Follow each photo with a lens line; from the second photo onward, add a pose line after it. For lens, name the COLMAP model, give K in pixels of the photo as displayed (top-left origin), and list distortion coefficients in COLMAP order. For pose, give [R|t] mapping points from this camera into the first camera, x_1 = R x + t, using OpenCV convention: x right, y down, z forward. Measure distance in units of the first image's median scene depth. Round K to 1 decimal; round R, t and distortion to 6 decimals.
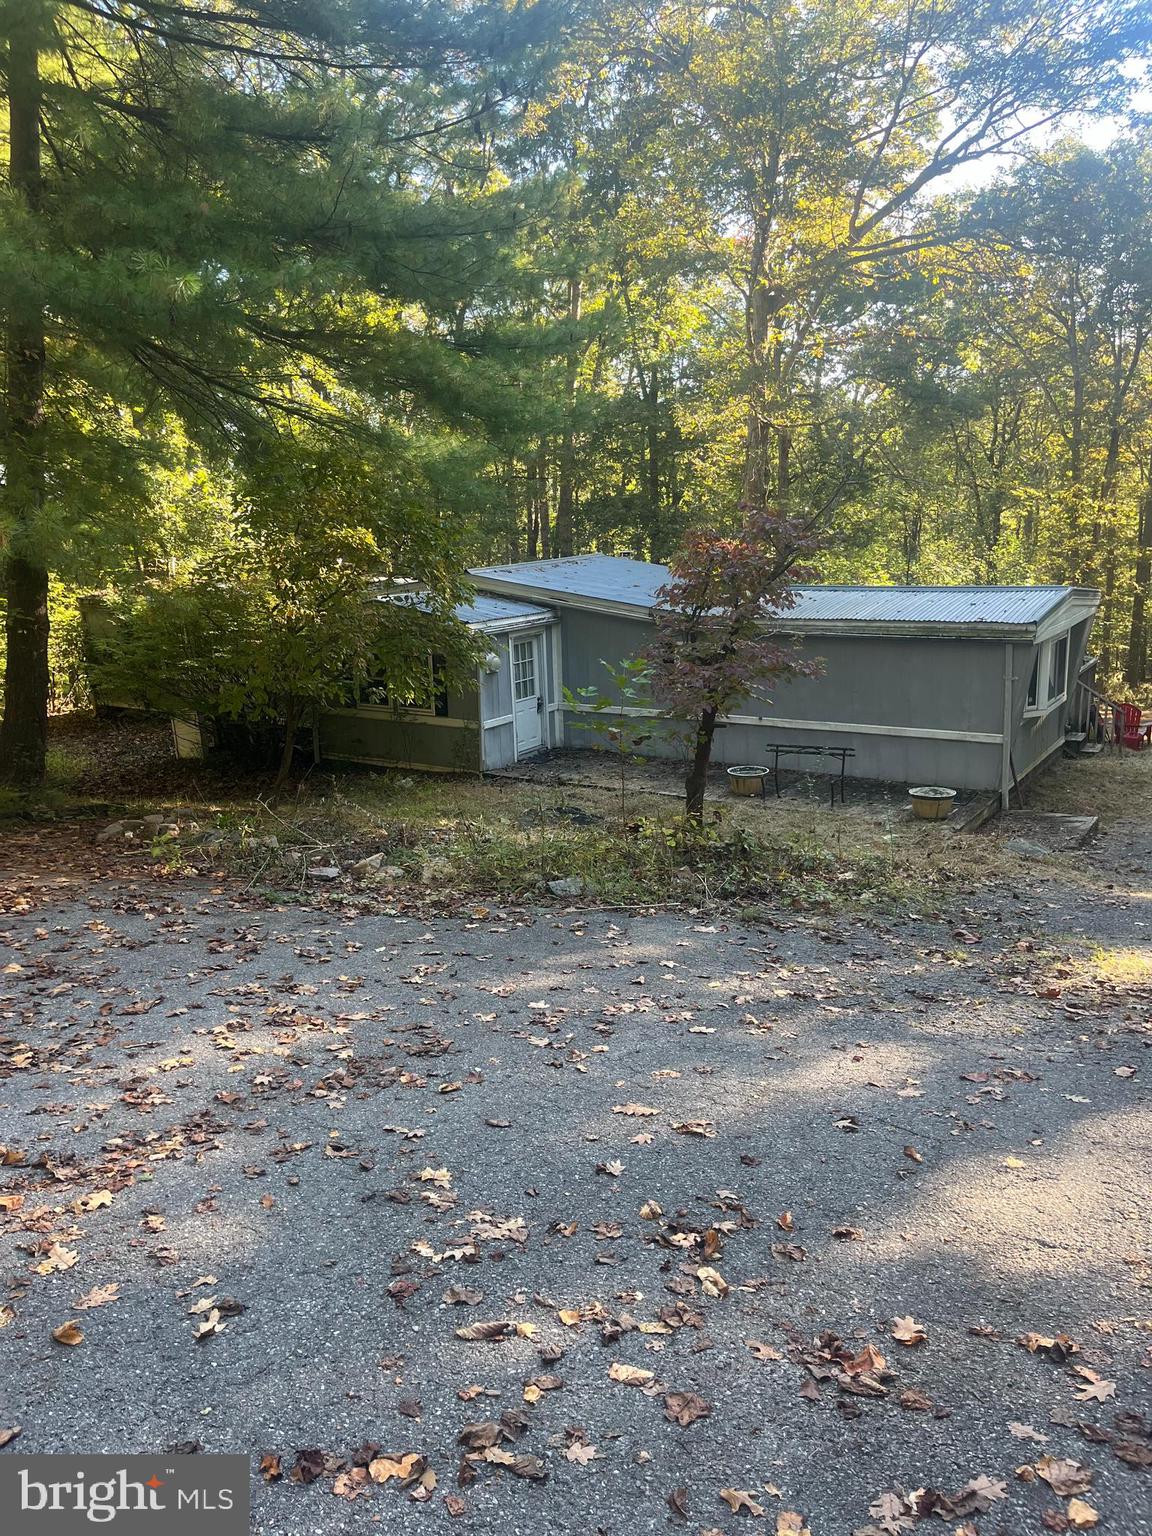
lens RADIAL K [[1141.5, 0, 566.3], [0, 1141.5, 778.1], [0, 0, 1]] dist [0.023157, -0.017063]
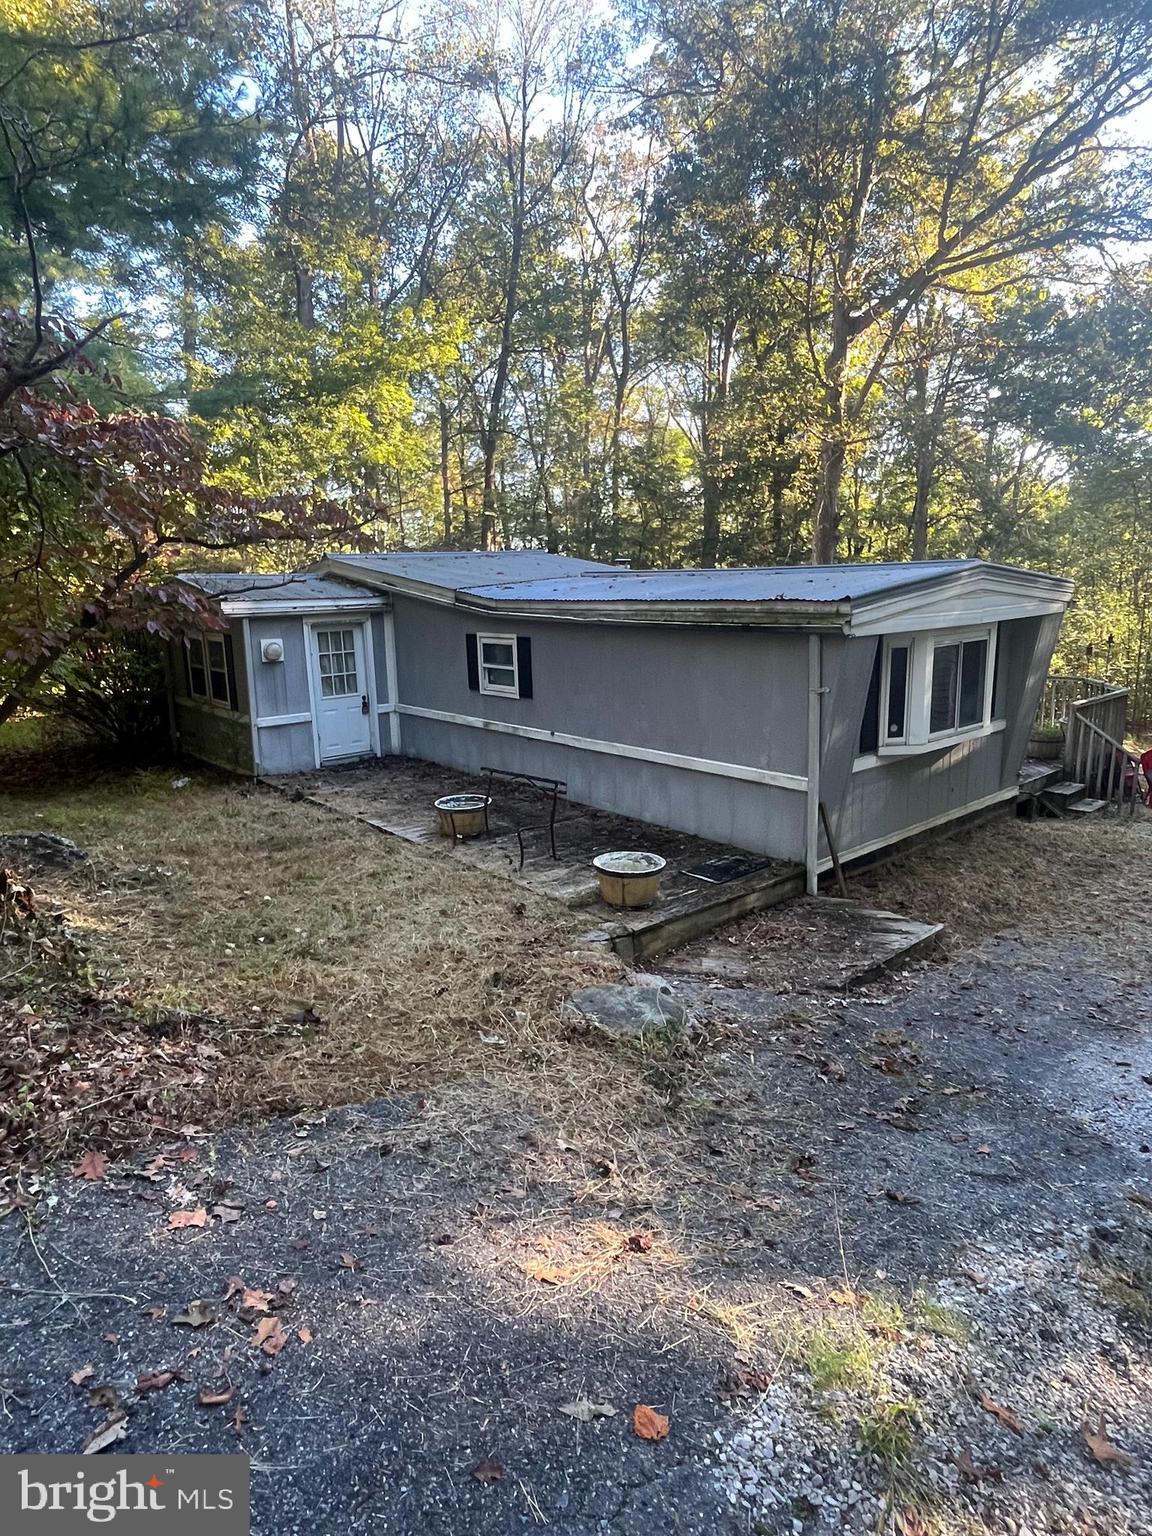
lens RADIAL K [[875.3, 0, 580.8], [0, 875.3, 768.8], [0, 0, 1]] dist [0.004575, 0.002665]
pose [[0.965900, 0.072028, -0.248696, 0.313484], [-0.075096, 0.997172, -0.002859, -0.026671], [0.247787, 0.021437, 0.968577, 0.408750]]
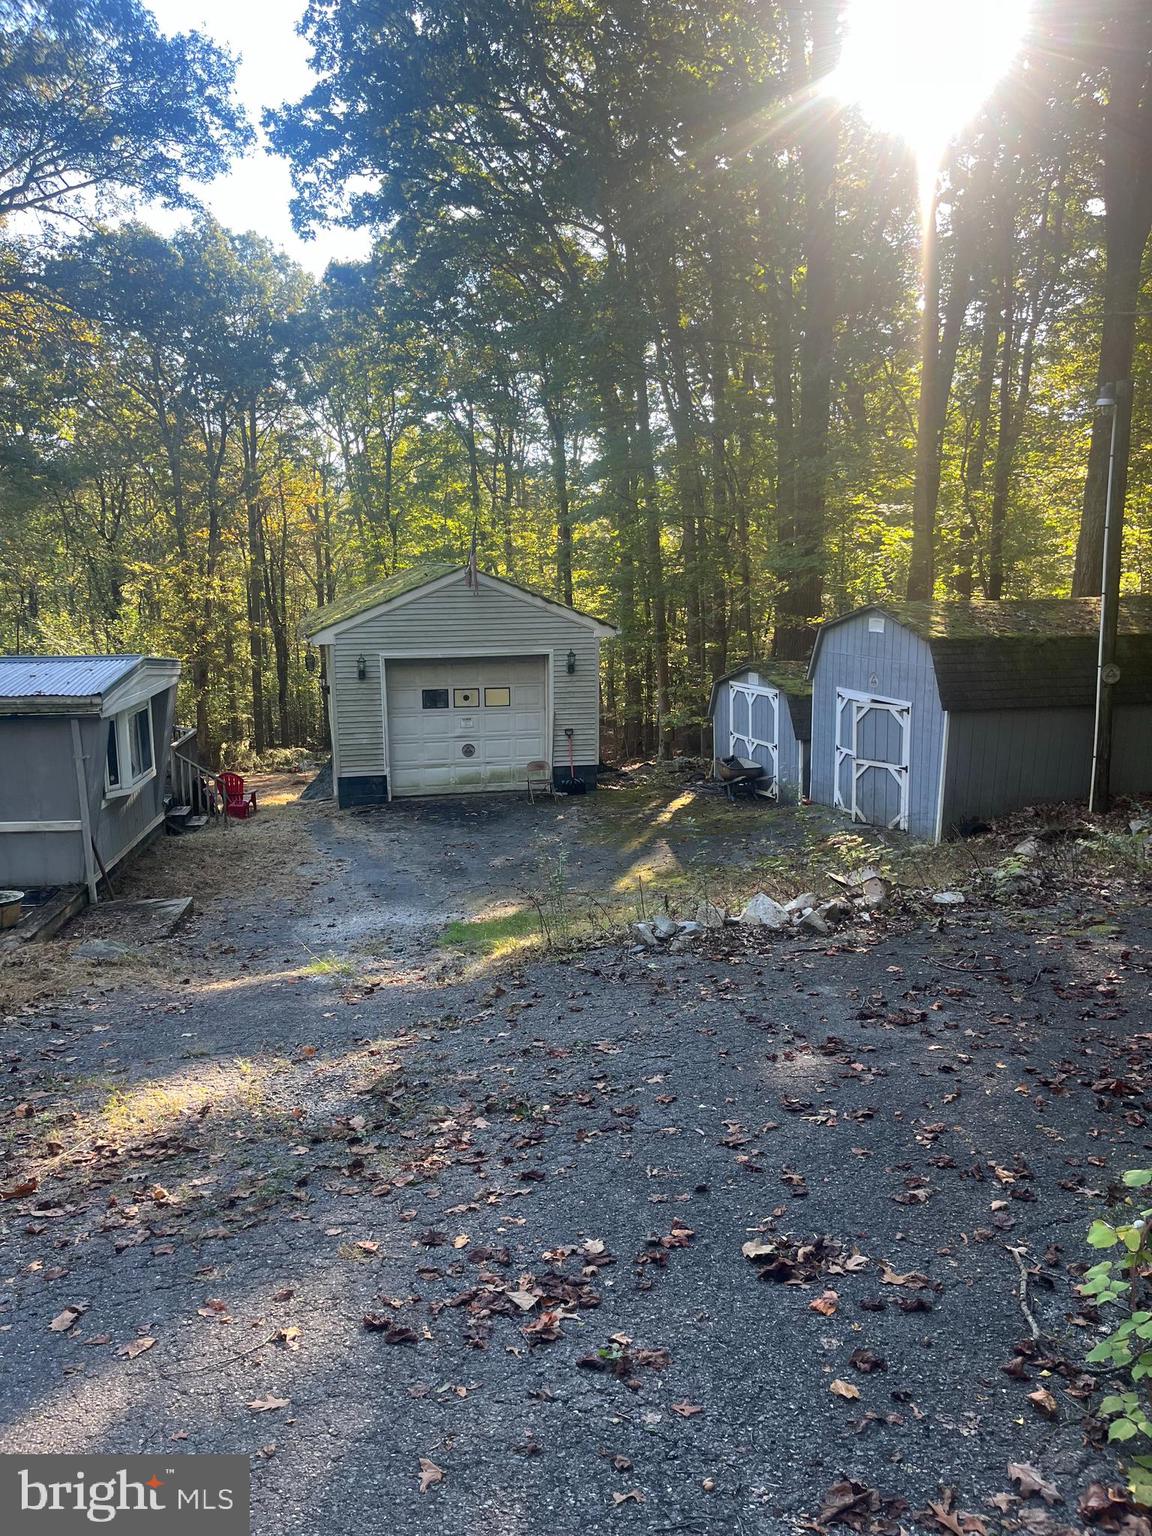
lens RADIAL K [[1141.5, 0, 571.8], [0, 1141.5, 780.0], [0, 0, 1]] dist [0.023157, -0.017063]
pose [[0.754096, -0.080449, 0.651819, 0.075156], [0.121056, 0.992490, -0.017556, -0.005879], [-0.645511, 0.092146, 0.758172, 0.061701]]
